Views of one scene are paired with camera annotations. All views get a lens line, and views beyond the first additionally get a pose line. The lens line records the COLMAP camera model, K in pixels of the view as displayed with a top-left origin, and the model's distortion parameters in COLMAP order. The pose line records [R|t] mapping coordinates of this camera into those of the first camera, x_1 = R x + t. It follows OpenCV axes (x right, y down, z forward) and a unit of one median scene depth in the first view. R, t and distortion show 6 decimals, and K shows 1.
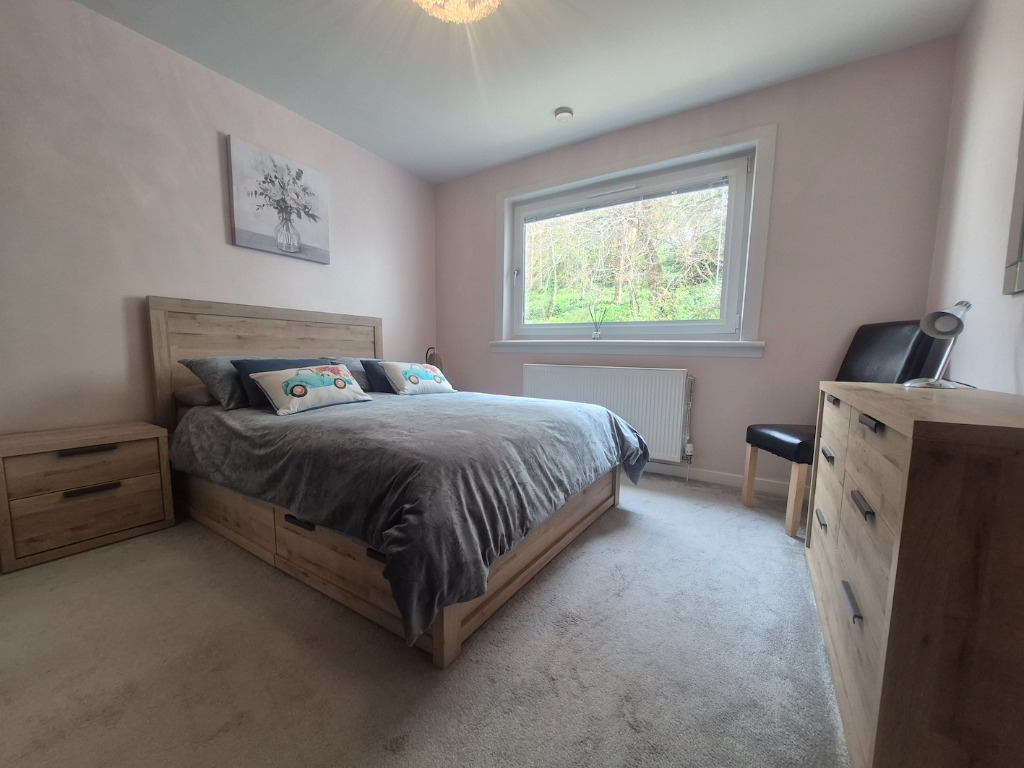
lens RADIAL K [[398.5, 0, 508.4], [0, 398.5, 393.8], [0, 0, 1]] dist [-0.000030, -0.000171]
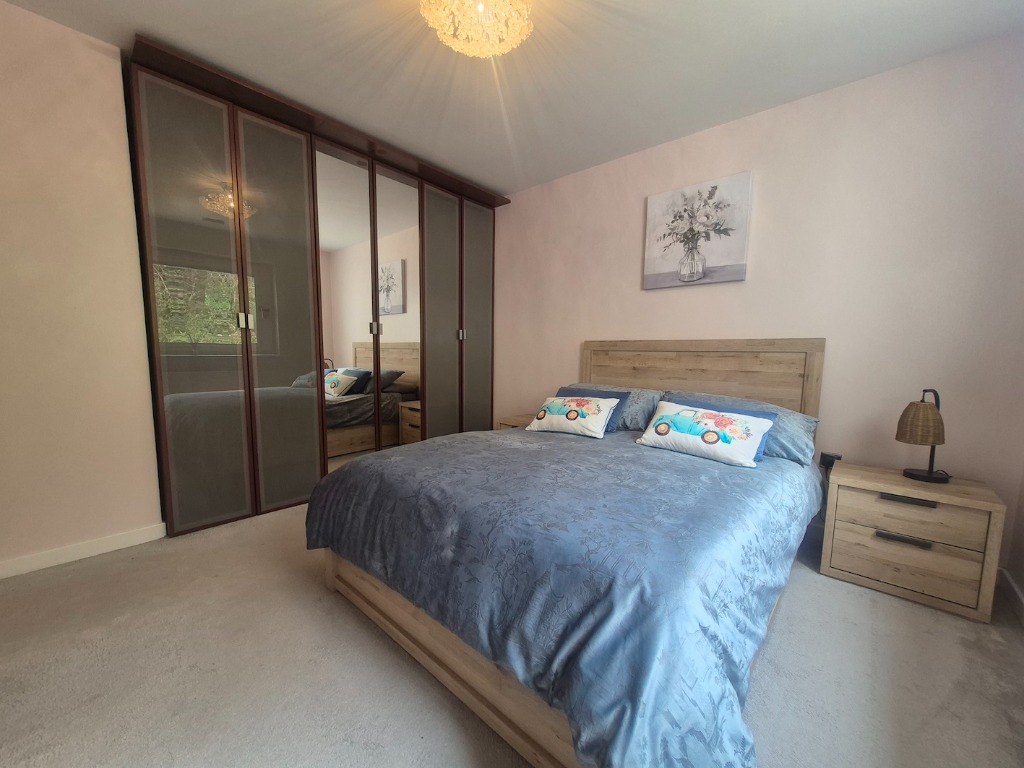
lens RADIAL K [[398.5, 0, 508.4], [0, 398.5, 393.8], [0, 0, 1]] dist [-0.000030, -0.000171]
pose [[-0.151352, 0.083757, -0.984925, 0.503197], [-0.121333, 0.987295, 0.102603, -0.131909], [0.981005, 0.135034, -0.139266, 0.746435]]
